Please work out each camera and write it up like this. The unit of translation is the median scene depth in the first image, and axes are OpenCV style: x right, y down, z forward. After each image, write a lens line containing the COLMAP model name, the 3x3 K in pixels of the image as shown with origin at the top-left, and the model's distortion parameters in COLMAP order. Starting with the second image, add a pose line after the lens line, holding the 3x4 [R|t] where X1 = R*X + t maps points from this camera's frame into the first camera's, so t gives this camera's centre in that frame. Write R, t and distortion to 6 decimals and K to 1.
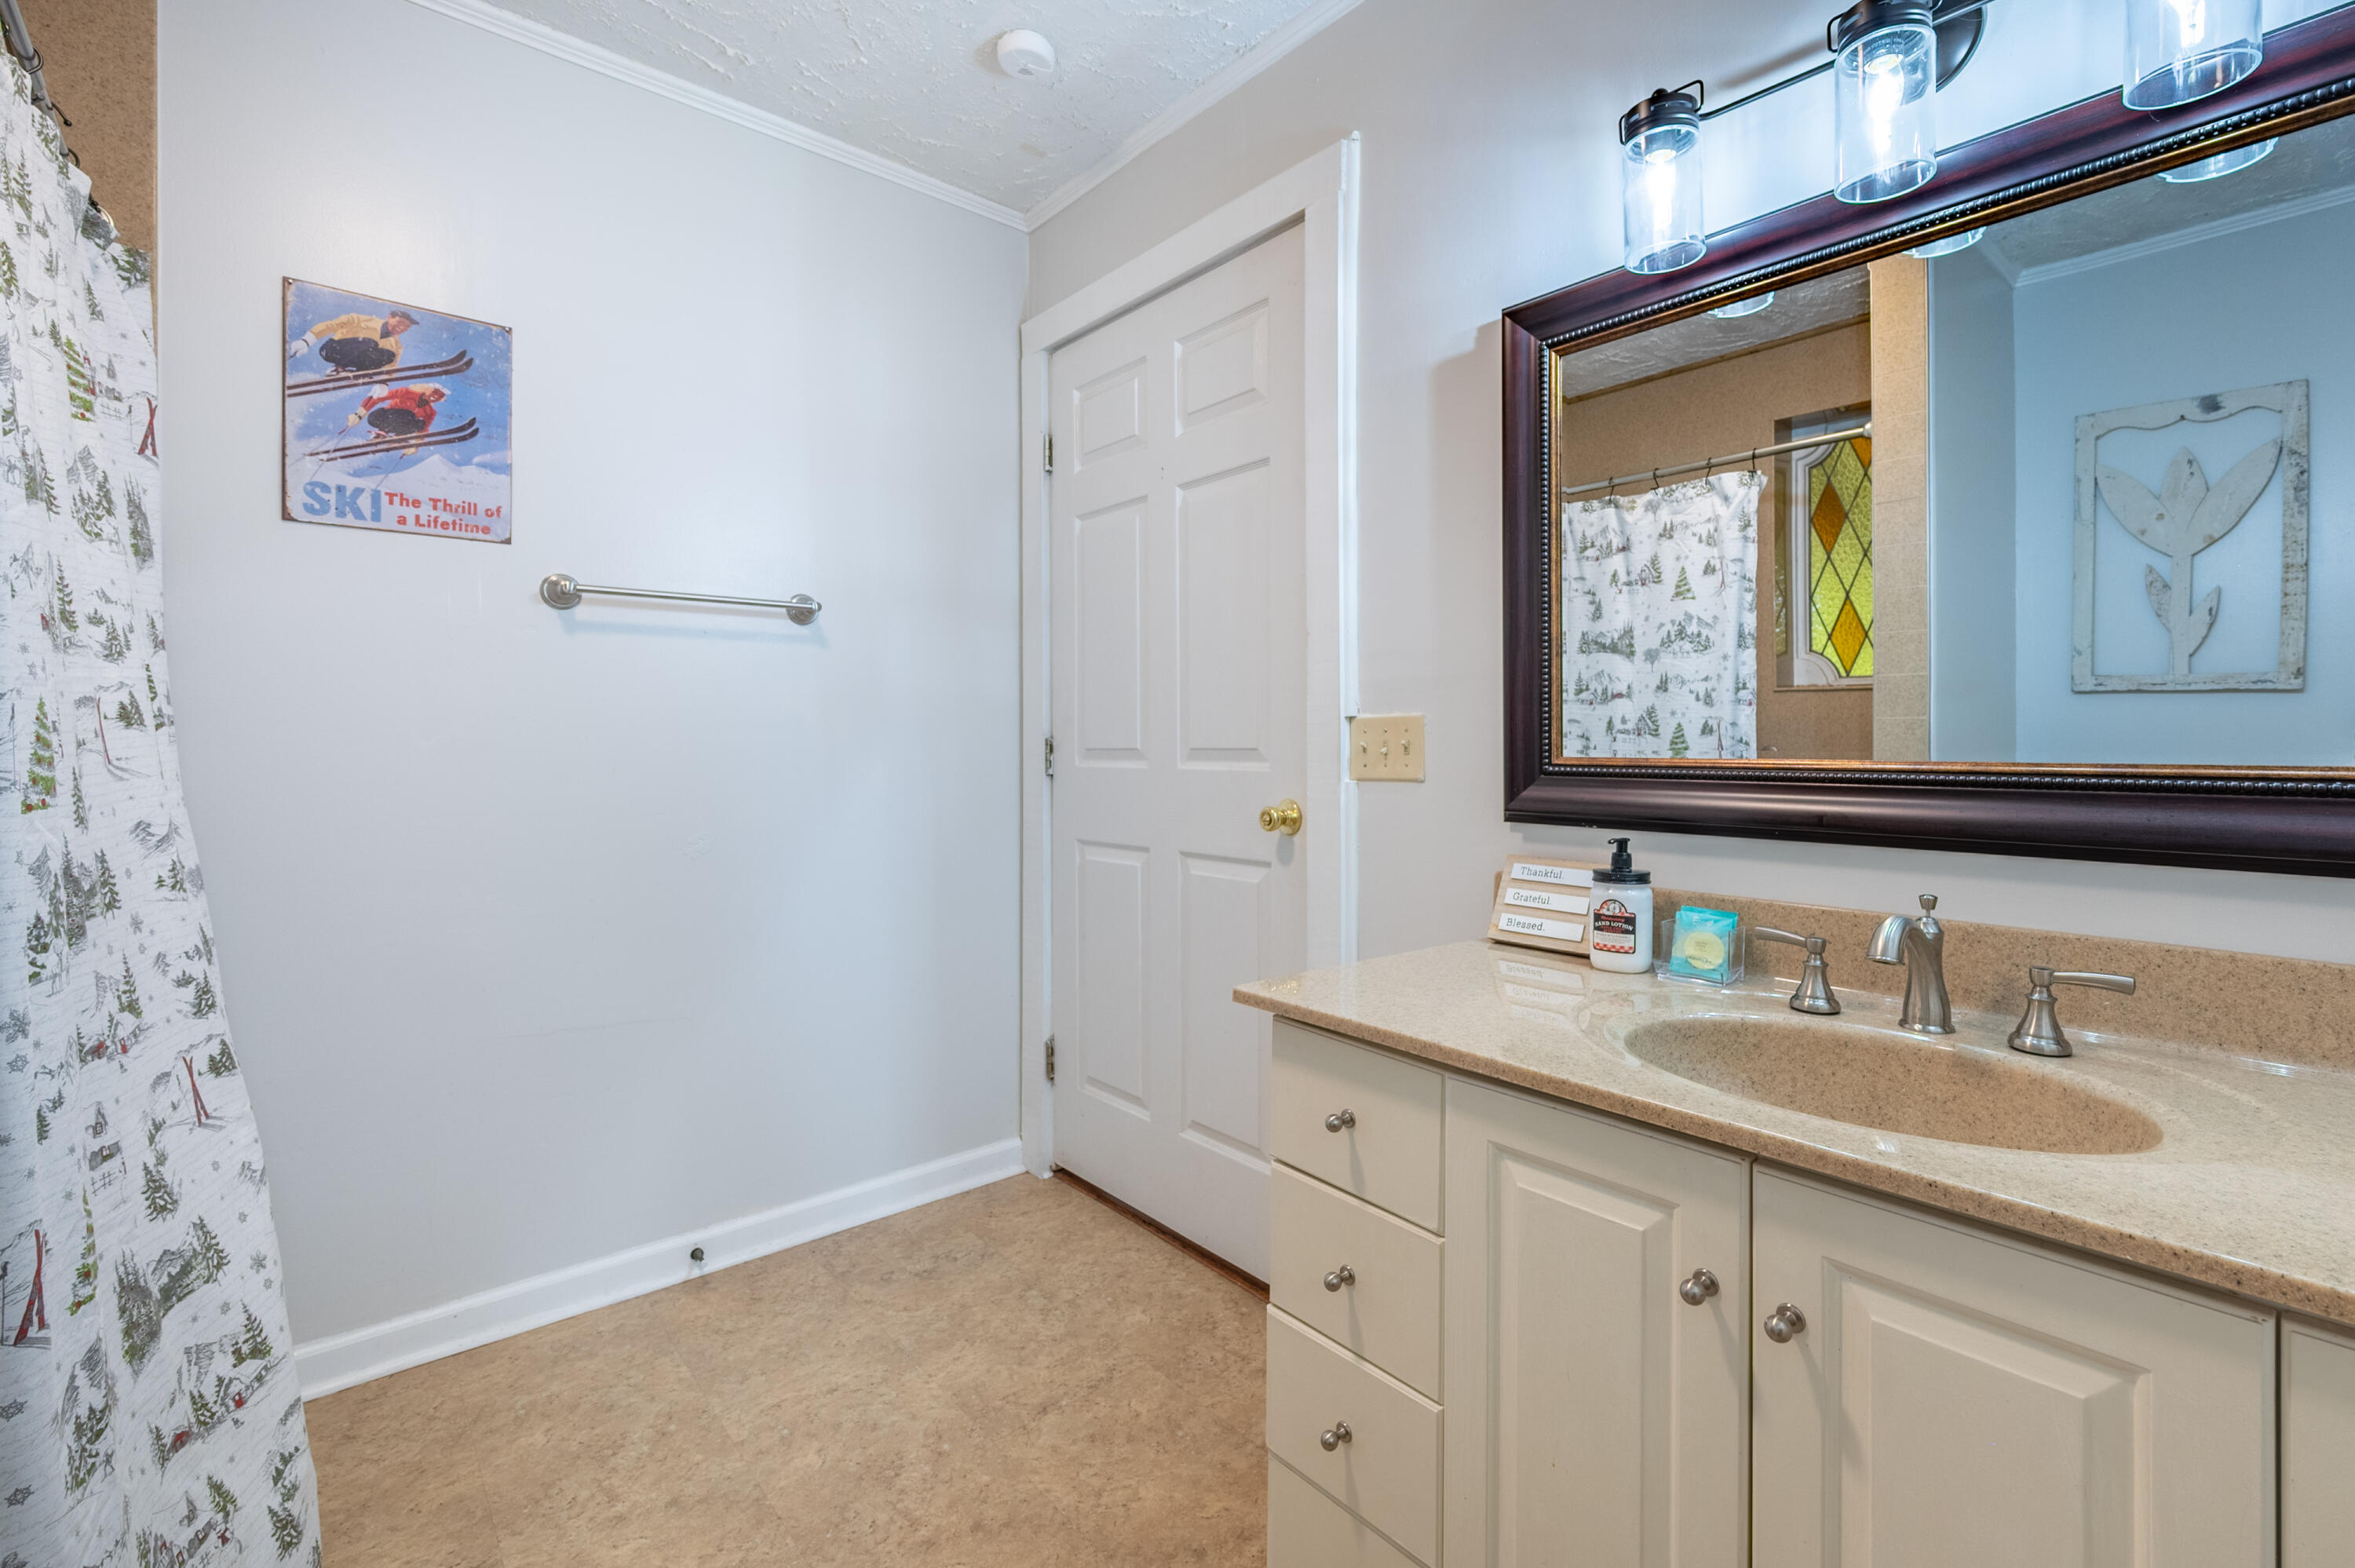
lens RADIAL K [[1029.1, 0, 1250.0], [0, 1029.1, 776.1], [0, 0, 1]] dist [-0.001200, -0.000045]
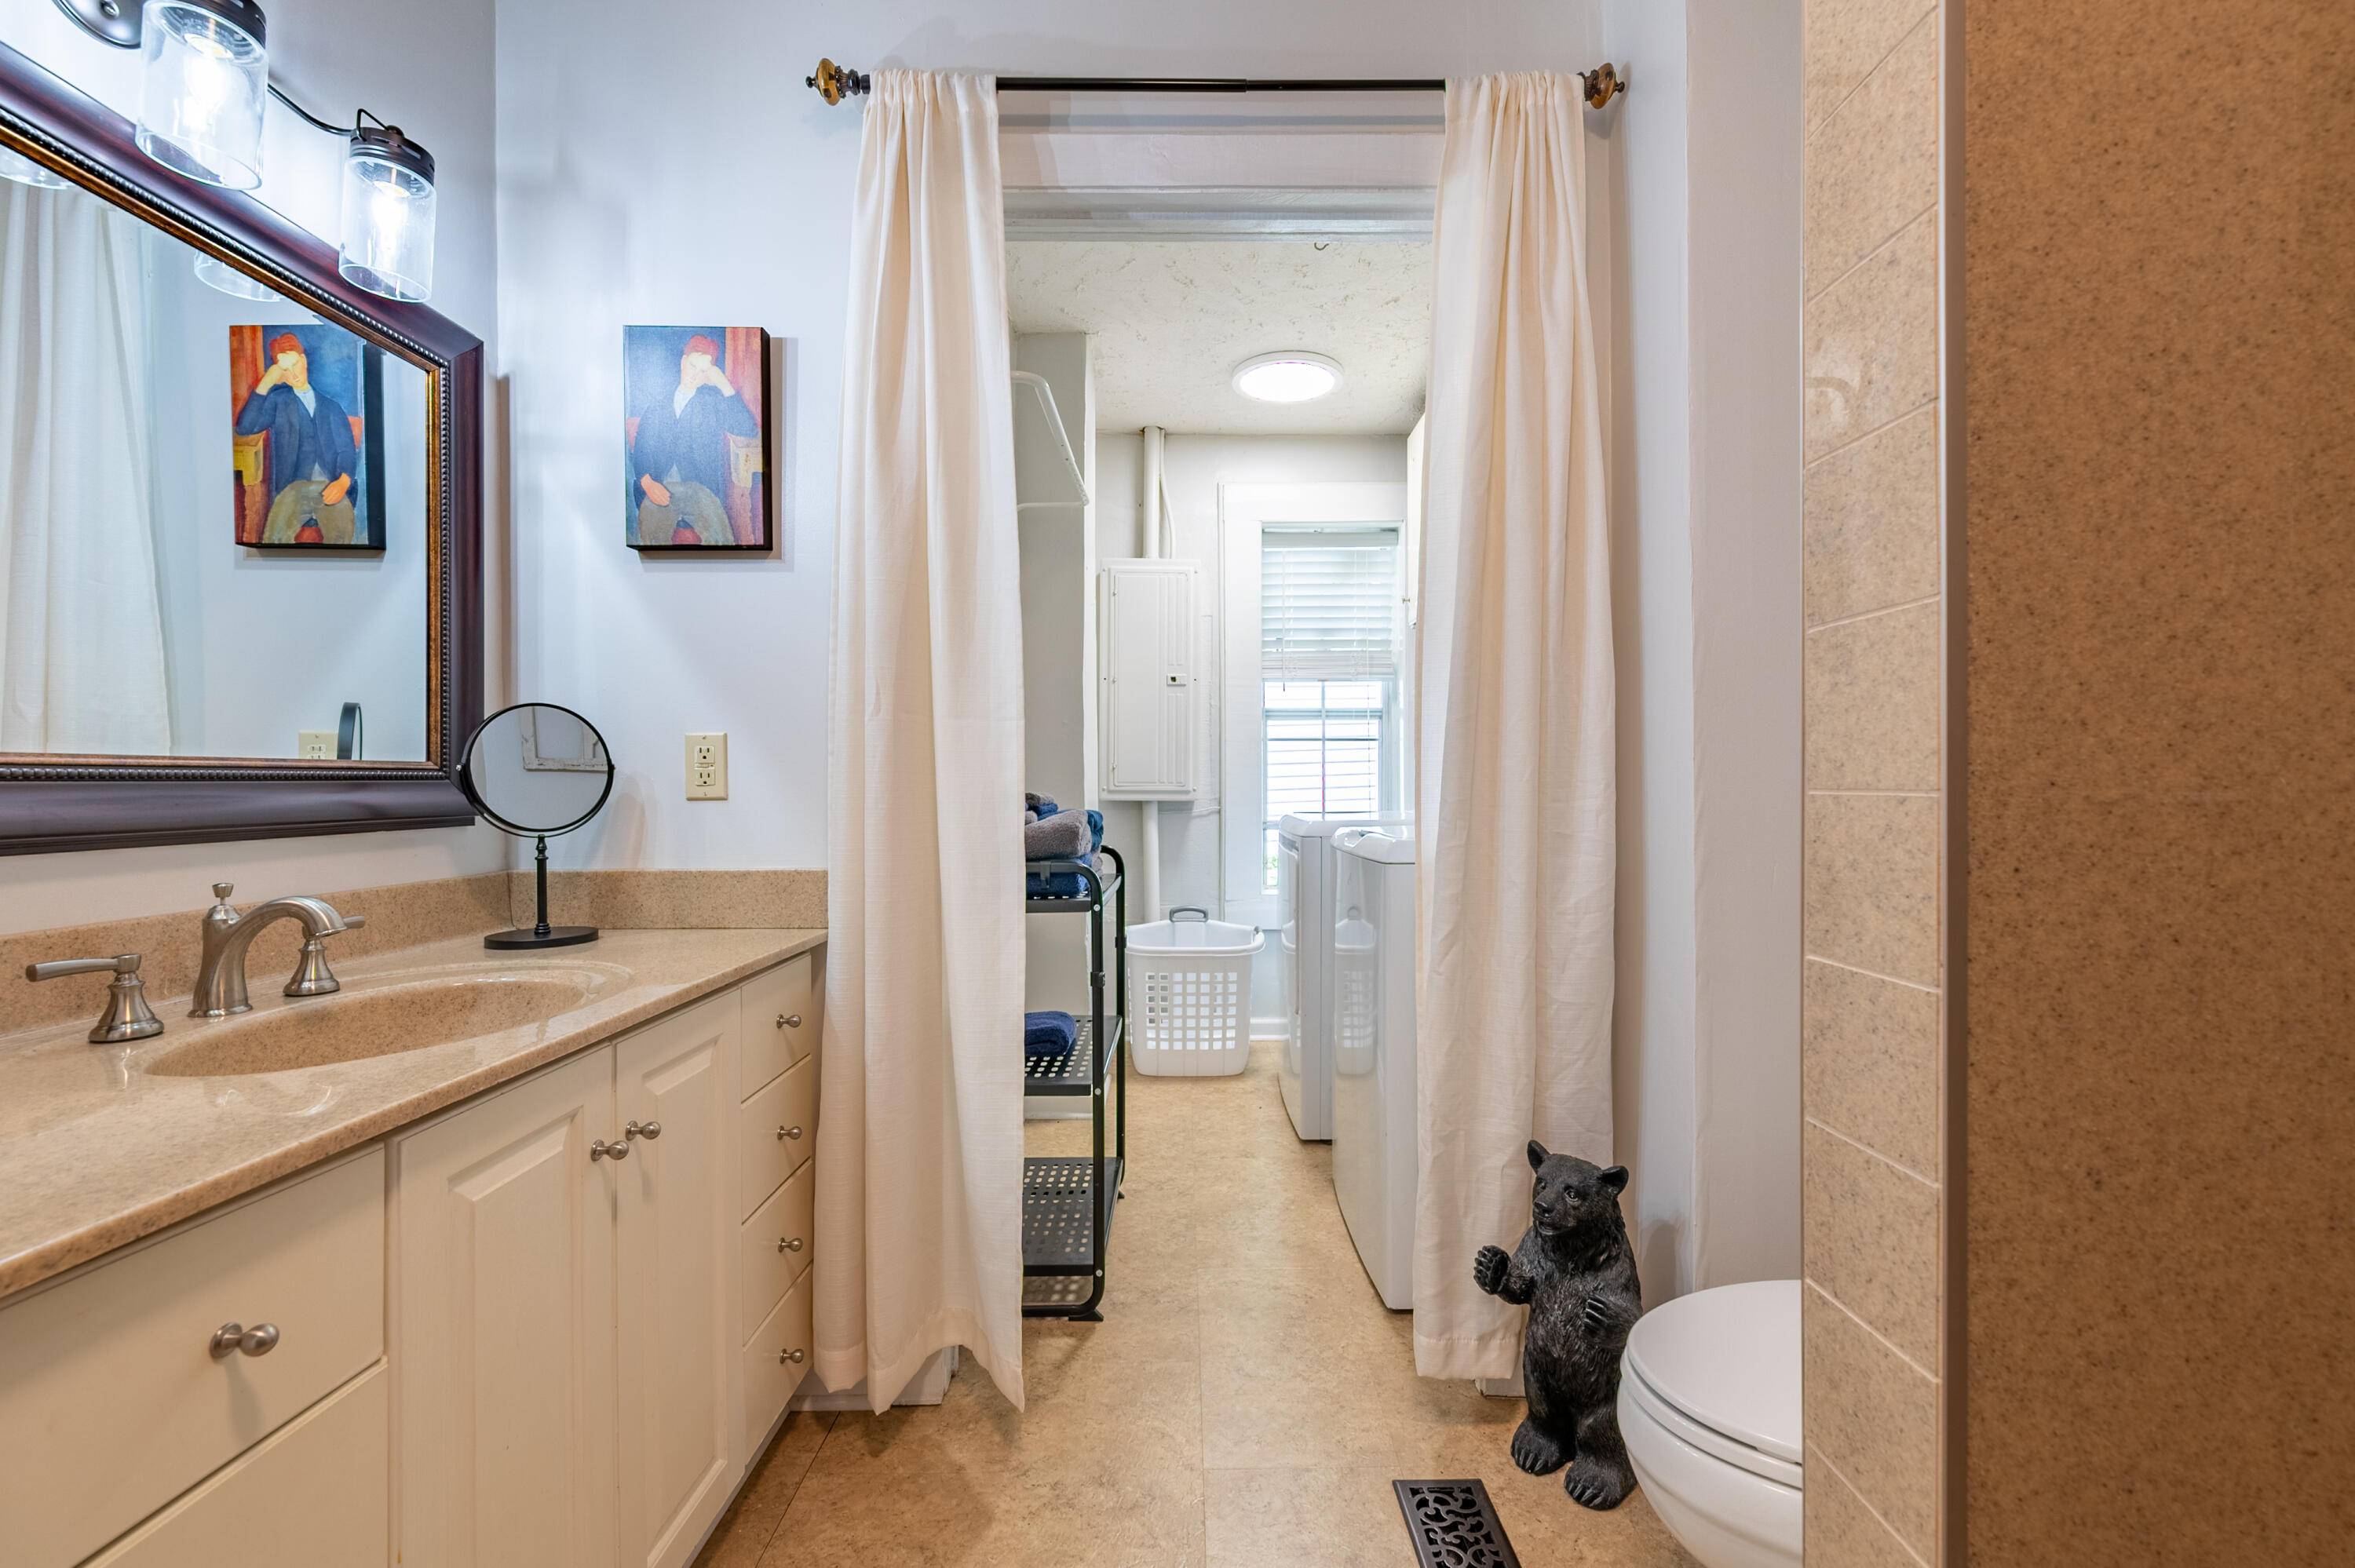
lens RADIAL K [[992.0, 0, 1177.5], [0, 992.0, 784.0], [0, 0, 1]] dist [-0.003827, 0.000128]
pose [[-0.735922, -0.006707, 0.677033, -0.803834], [0.015281, 0.999532, 0.026511, 0.003930], [-0.676894, 0.029856, -0.735475, 1.195650]]
